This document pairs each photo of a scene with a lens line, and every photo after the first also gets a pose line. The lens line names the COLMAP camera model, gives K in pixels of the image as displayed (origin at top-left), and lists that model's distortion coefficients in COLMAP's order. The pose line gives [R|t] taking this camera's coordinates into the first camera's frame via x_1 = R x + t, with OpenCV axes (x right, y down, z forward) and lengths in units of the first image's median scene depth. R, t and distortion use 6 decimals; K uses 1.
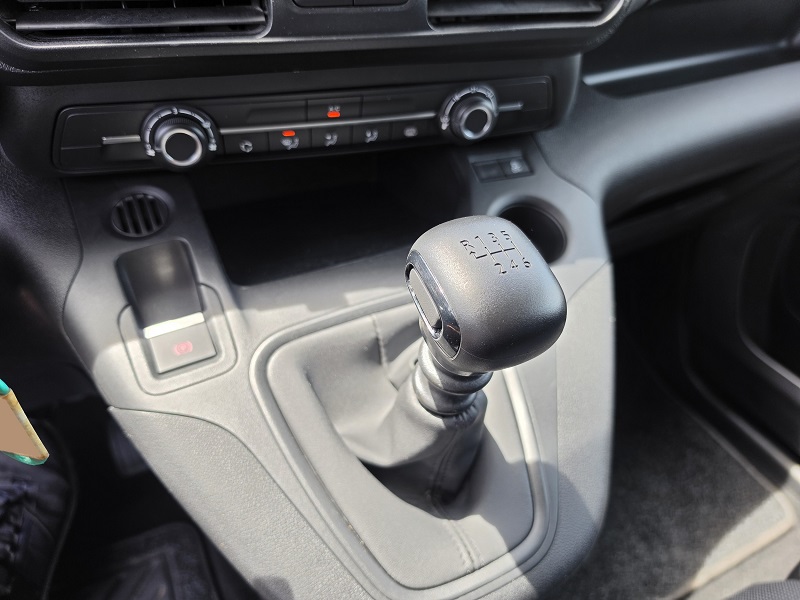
lens RADIAL K [[559.5, 0, 400.0], [0, 559.5, 300.0], [0, 0, 1]] dist [0.045747, -0.051629]
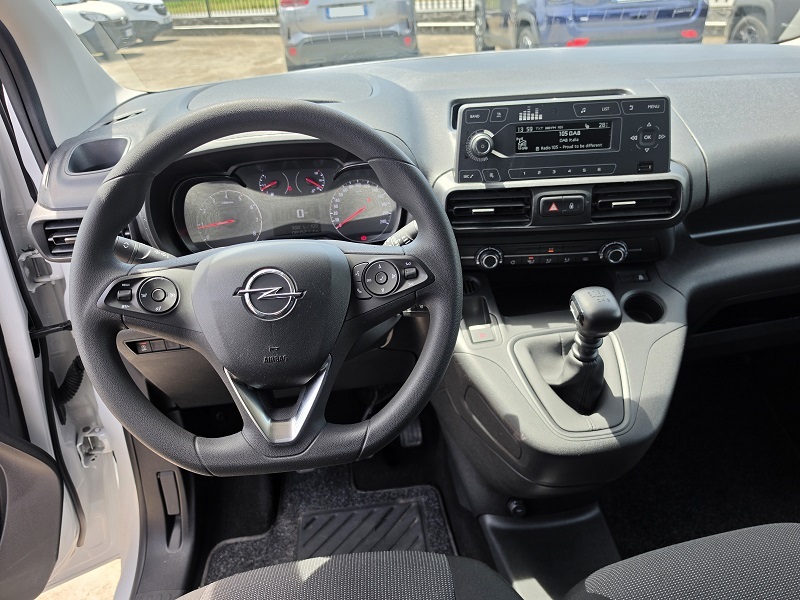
lens RADIAL K [[563.4, 0, 388.9], [0, 563.4, 299.8], [0, 0, 1]] dist [0.114758, -0.223213]
pose [[0.925929, 0.069843, -0.371183, 0.170361], [-0.145103, 0.973116, -0.178860, 0.441119], [0.348712, 0.219471, 0.911171, -1.522376]]
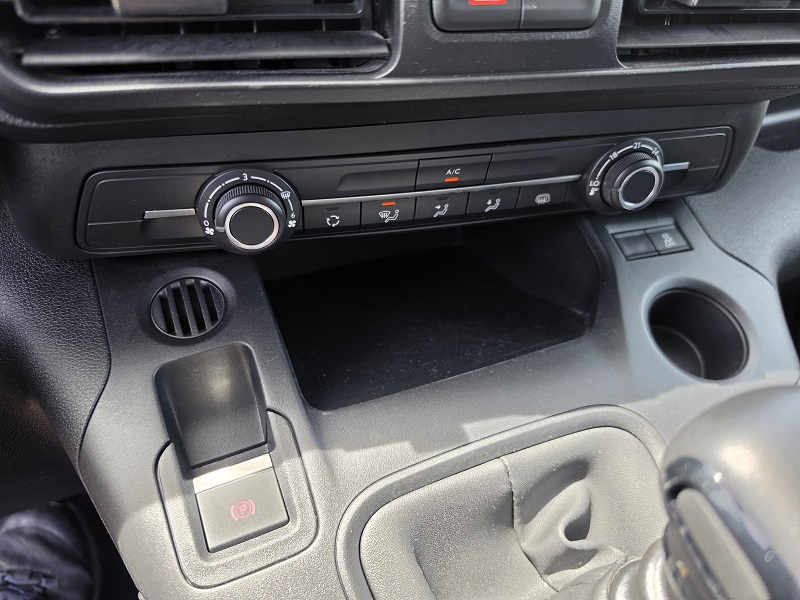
lens RADIAL K [[540.2, 0, 400.0], [0, 540.2, 300.0], [0, 0, 1]] dist [0.070435, -0.091646]
pose [[0.998801, 0.020406, -0.044489, -0.158357], [-0.022553, 0.998578, -0.048310, -0.141231], [0.043440, 0.049256, 0.997841, 0.305259]]
